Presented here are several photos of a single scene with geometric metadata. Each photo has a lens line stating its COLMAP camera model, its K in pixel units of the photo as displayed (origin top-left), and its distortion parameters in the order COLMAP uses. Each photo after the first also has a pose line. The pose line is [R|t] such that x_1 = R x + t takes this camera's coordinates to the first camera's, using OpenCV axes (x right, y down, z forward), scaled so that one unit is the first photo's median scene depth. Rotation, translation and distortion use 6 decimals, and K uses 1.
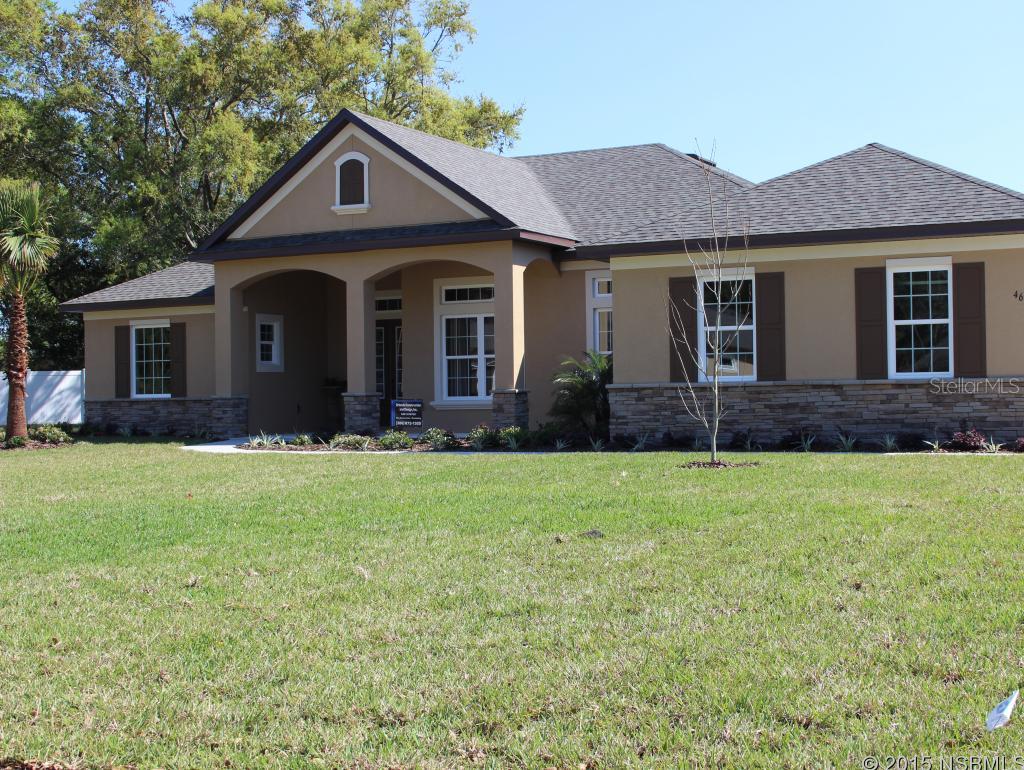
lens RADIAL K [[1548.8, 0, 512.0], [0, 1548.8, 385.0], [0, 0, 1]] dist [-0.014402, -0.018691]
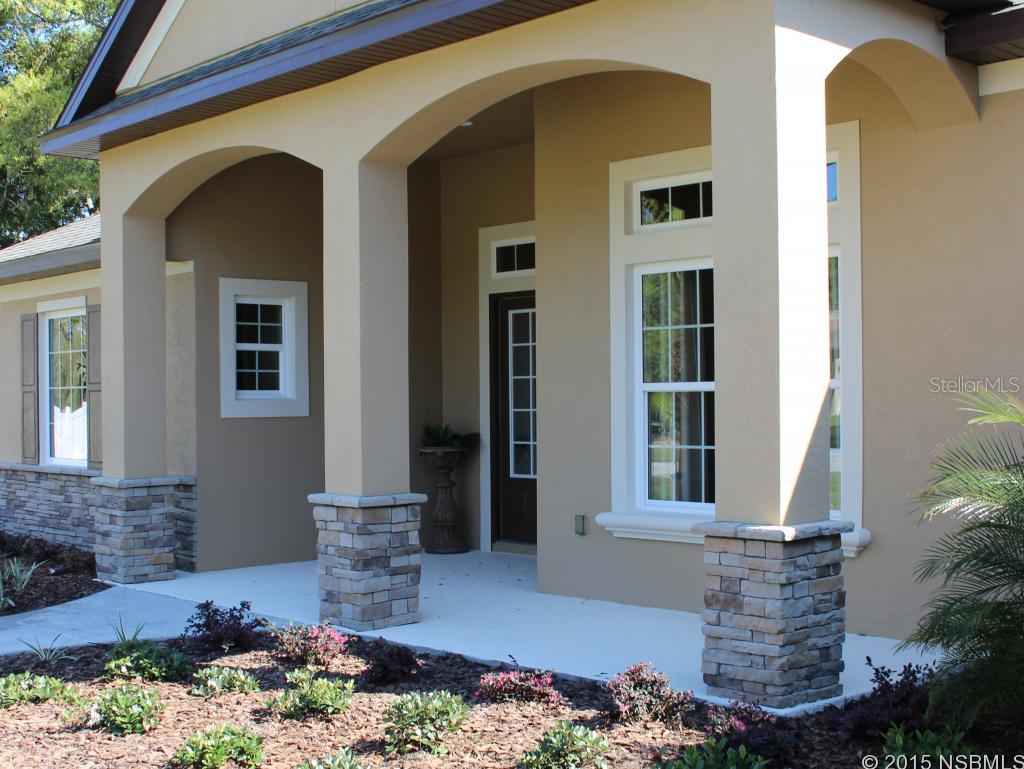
lens RADIAL K [[1380.3, 0, 512.0], [0, 1380.3, 384.5], [0, 0, 1]] dist [-0.114767, 0.003339]
pose [[0.944083, 0.001989, -0.329702, 0.031093], [-0.001045, 0.999995, 0.003040, -0.019216], [0.329706, -0.002526, 0.944080, 0.701188]]
